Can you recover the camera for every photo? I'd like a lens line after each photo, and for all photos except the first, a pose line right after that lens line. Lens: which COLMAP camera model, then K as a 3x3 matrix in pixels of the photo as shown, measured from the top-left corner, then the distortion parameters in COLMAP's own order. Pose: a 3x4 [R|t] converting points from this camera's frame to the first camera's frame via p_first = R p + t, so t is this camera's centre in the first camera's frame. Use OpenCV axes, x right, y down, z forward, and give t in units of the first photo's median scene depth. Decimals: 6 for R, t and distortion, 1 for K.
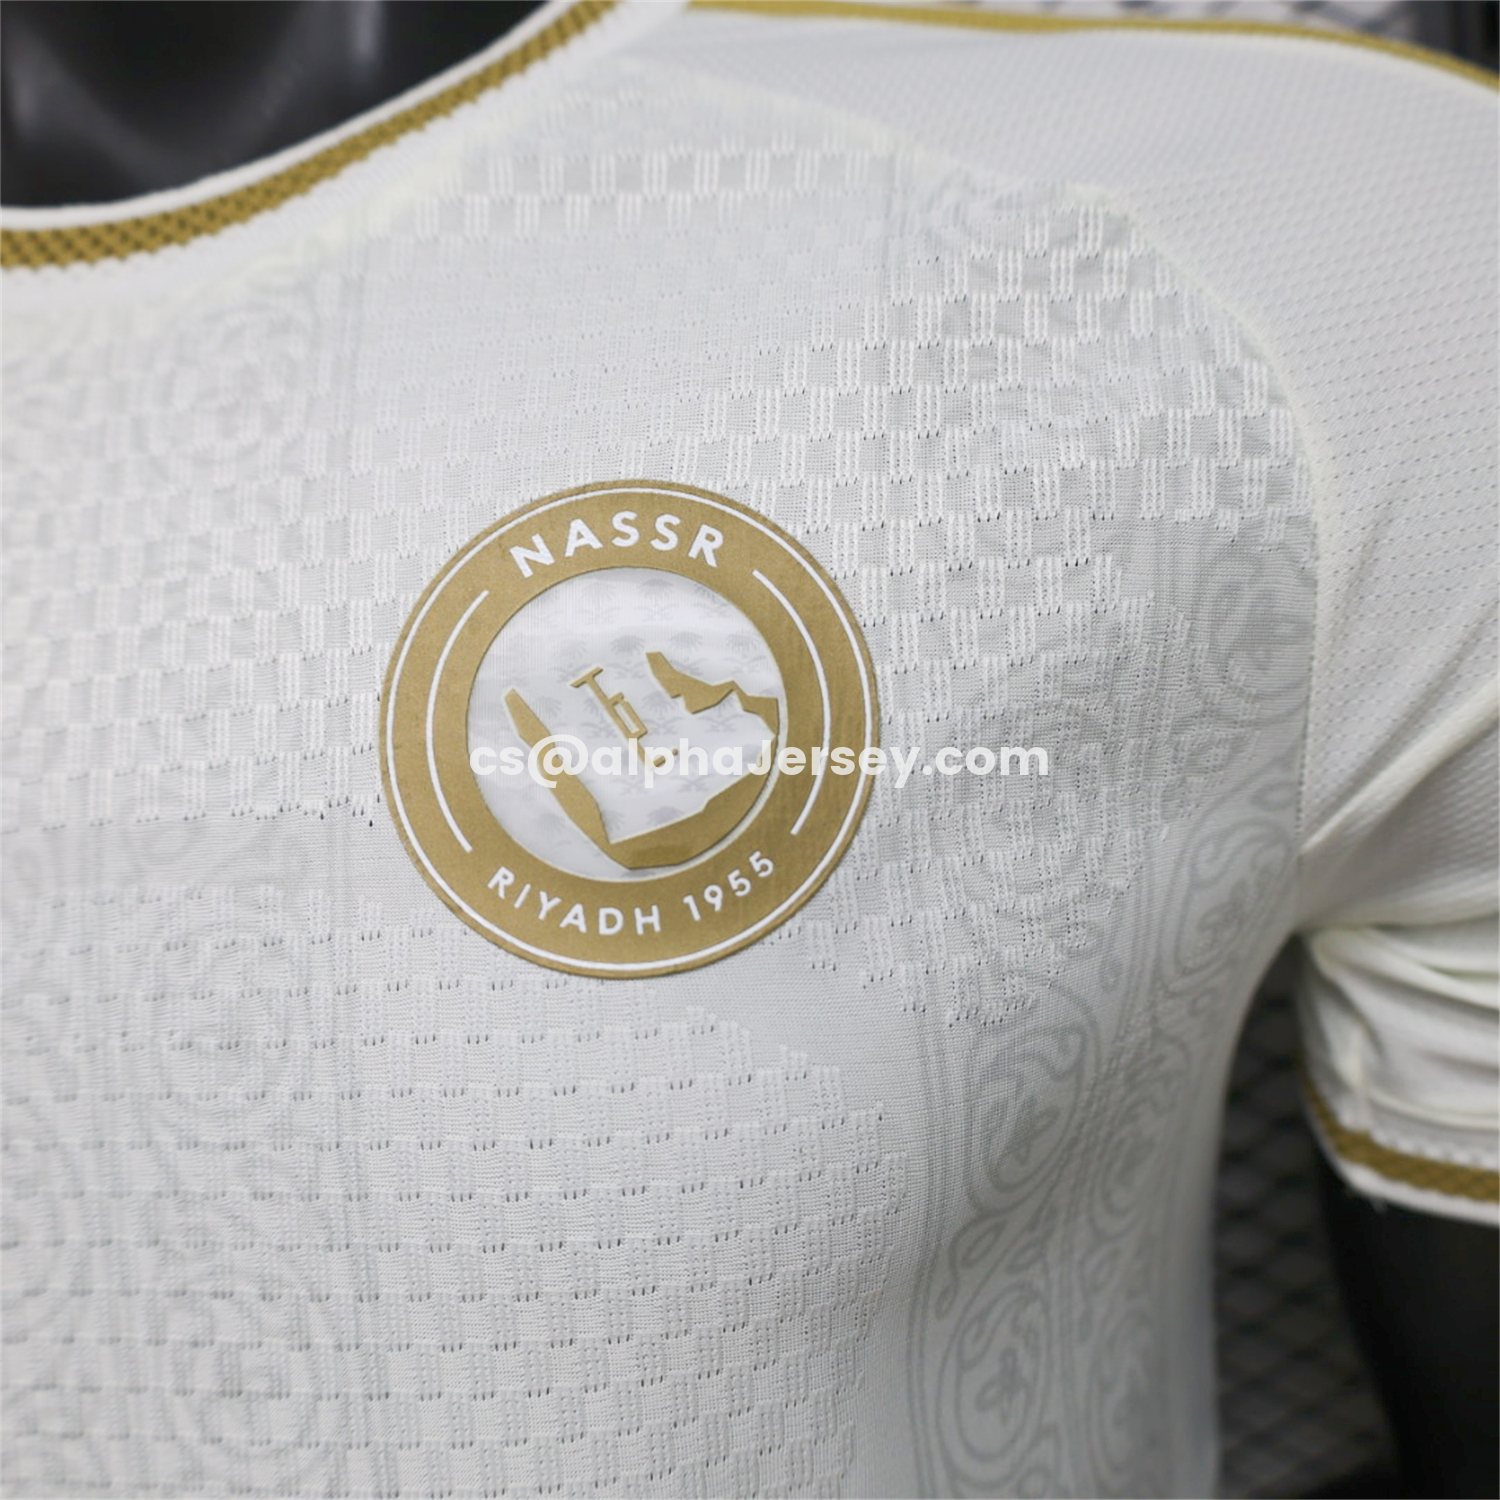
lens RADIAL K [[1538.1, 0, 750.0], [0, 1538.1, 607.9], [0, 0, 1]] dist [-0.016002, -0.010297]
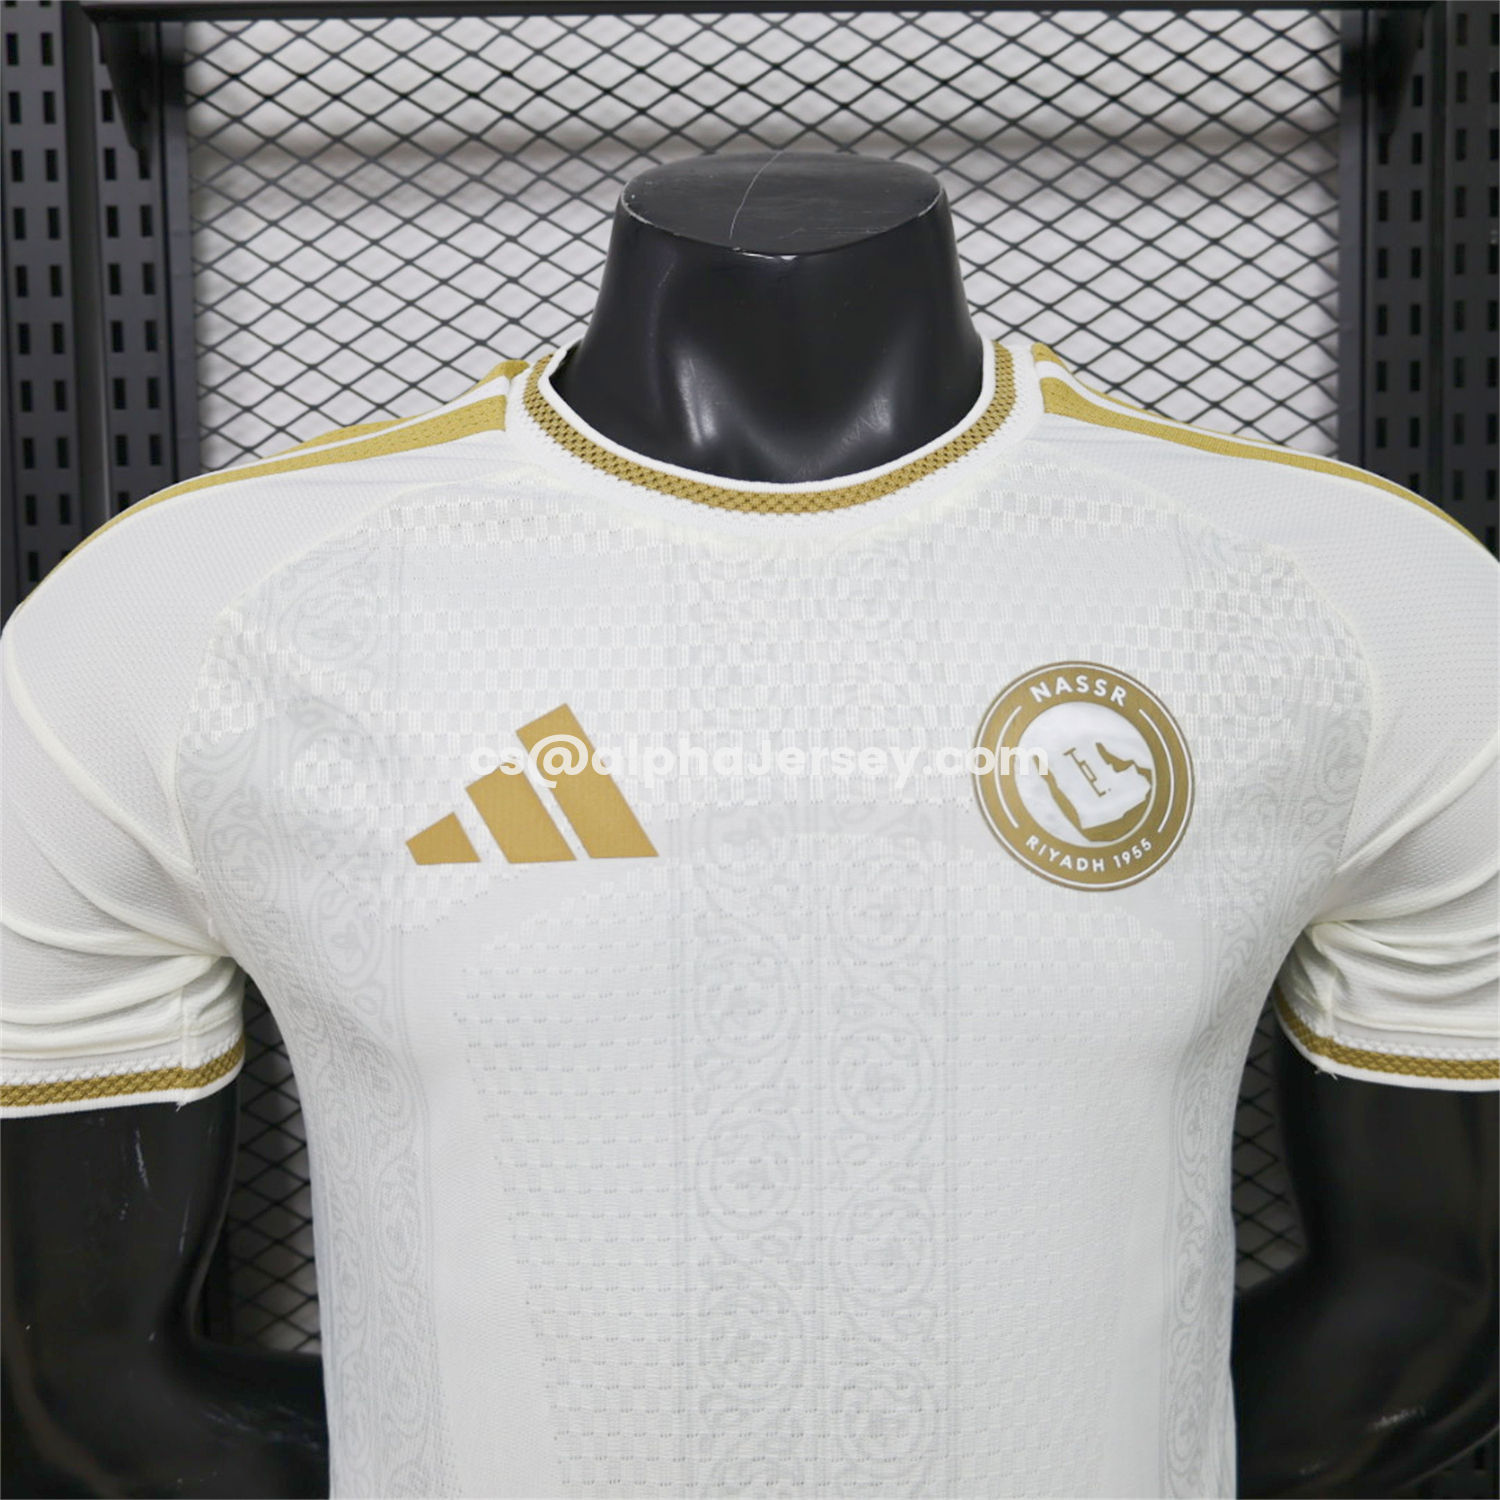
lens RADIAL K [[1538.1, 0, 750.0], [0, 1538.1, 607.9], [0, 0, 1]] dist [-0.016002, -0.010297]
pose [[0.976064, 0.113289, 0.185648, -0.932411], [-0.095051, 0.989985, -0.104383, 0.109624], [-0.195614, 0.084238, 0.977056, -0.992536]]
